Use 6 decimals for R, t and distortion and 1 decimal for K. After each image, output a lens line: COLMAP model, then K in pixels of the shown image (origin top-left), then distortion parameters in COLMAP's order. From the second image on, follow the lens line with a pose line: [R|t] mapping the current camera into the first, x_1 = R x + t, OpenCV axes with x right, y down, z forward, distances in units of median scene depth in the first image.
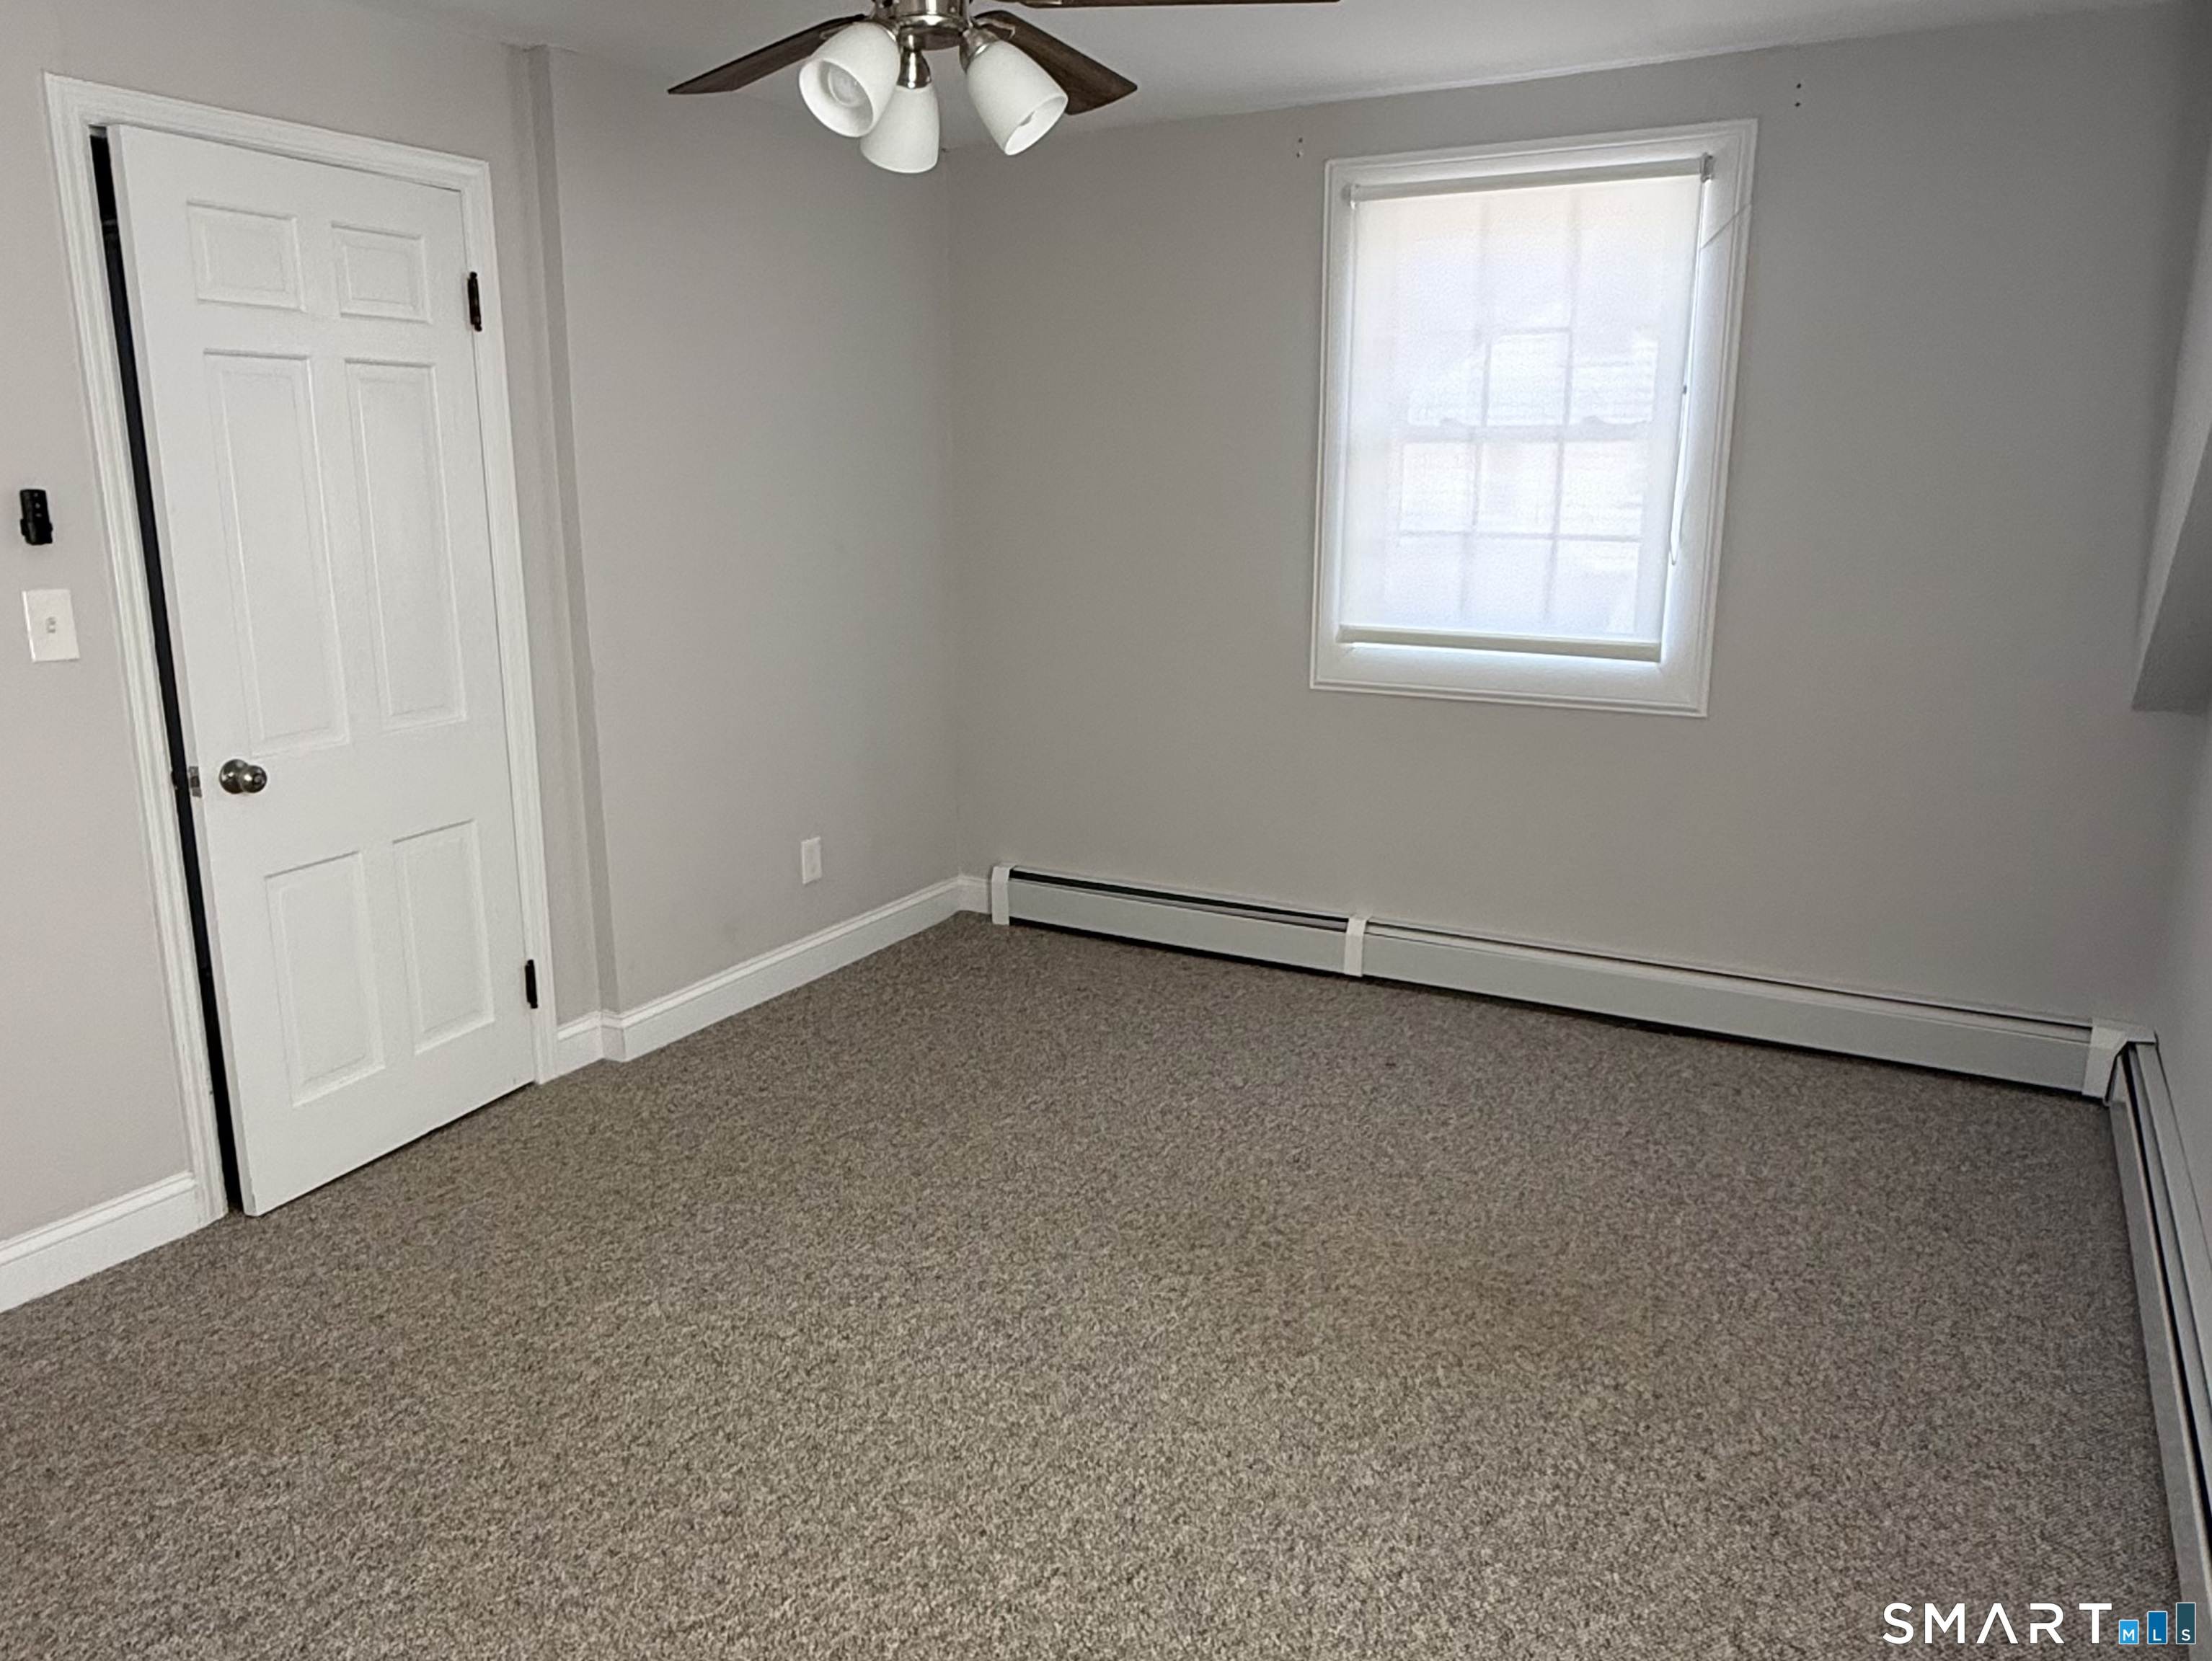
lens RADIAL K [[1572.6, 0, 1106.0], [0, 1572.6, 830.5], [0, 0, 1]] dist [-0.001834, 0.000407]
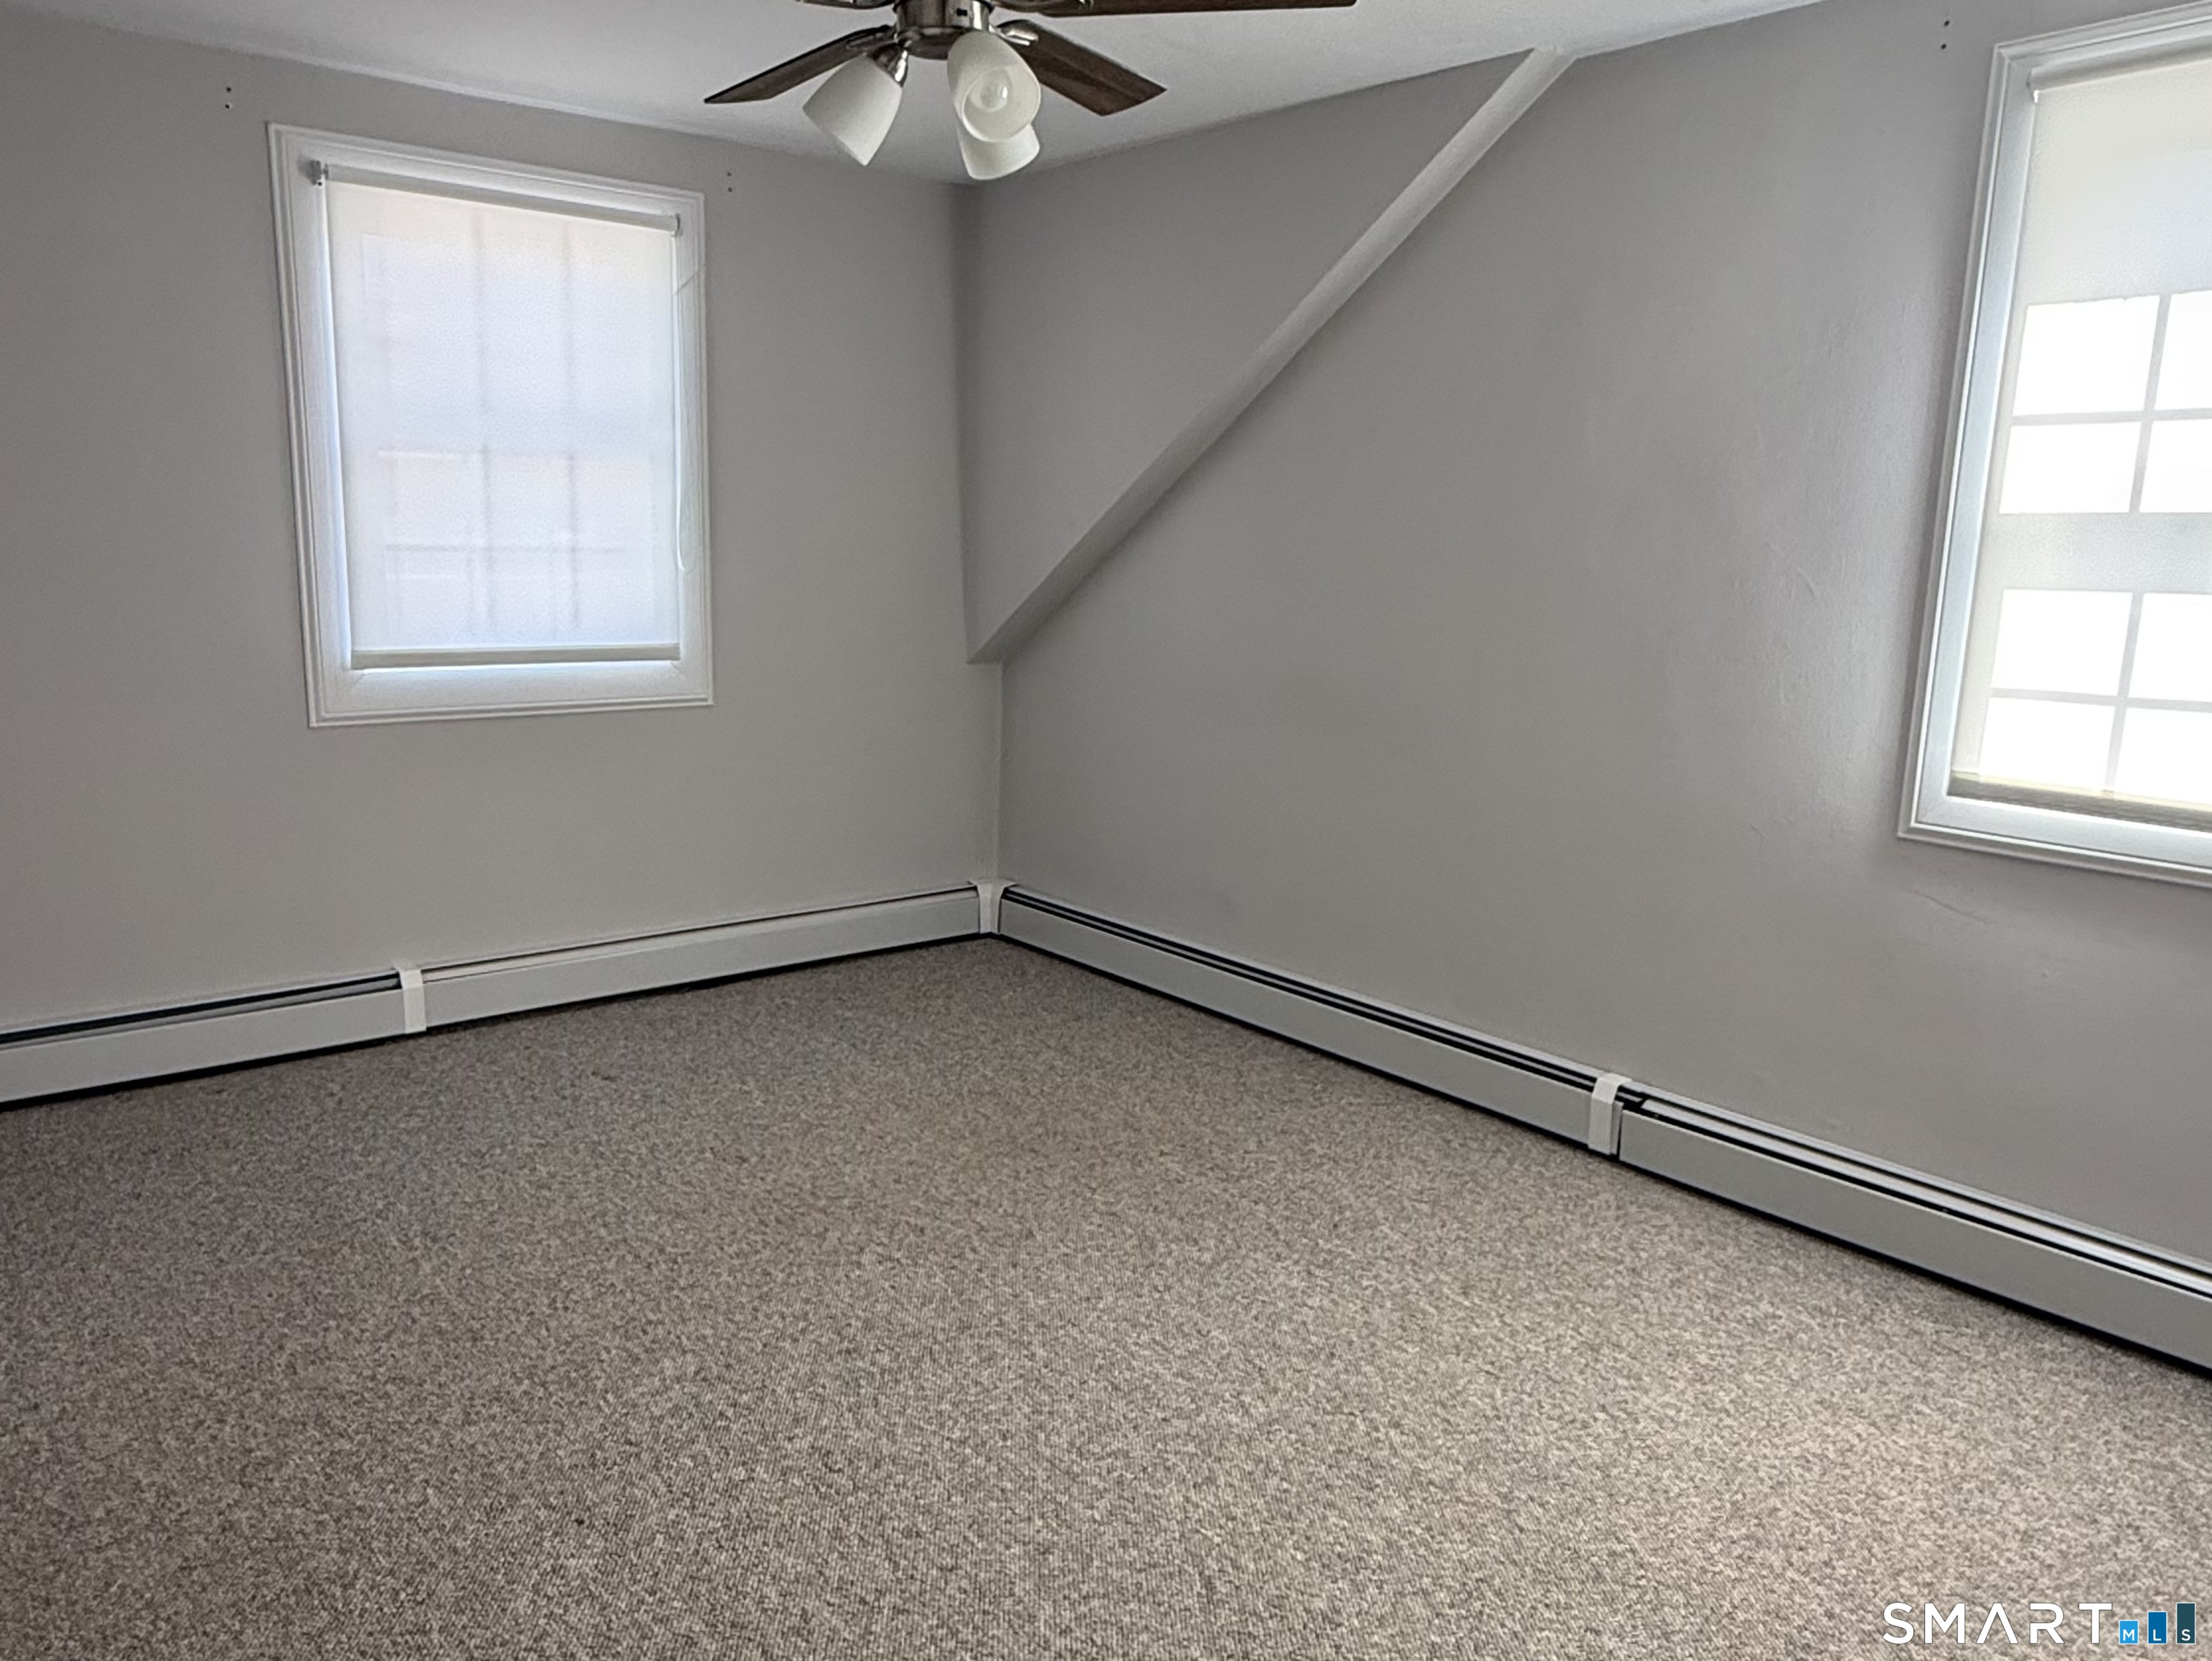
lens RADIAL K [[1572.6, 0, 1106.0], [0, 1572.6, 830.5], [0, 0, 1]] dist [-0.001834, 0.000407]
pose [[0.360723, -0.168896, 0.917253, -0.582294], [0.185807, 0.976767, 0.106783, -0.050893], [-0.913978, 0.131913, 0.383724, 0.305062]]
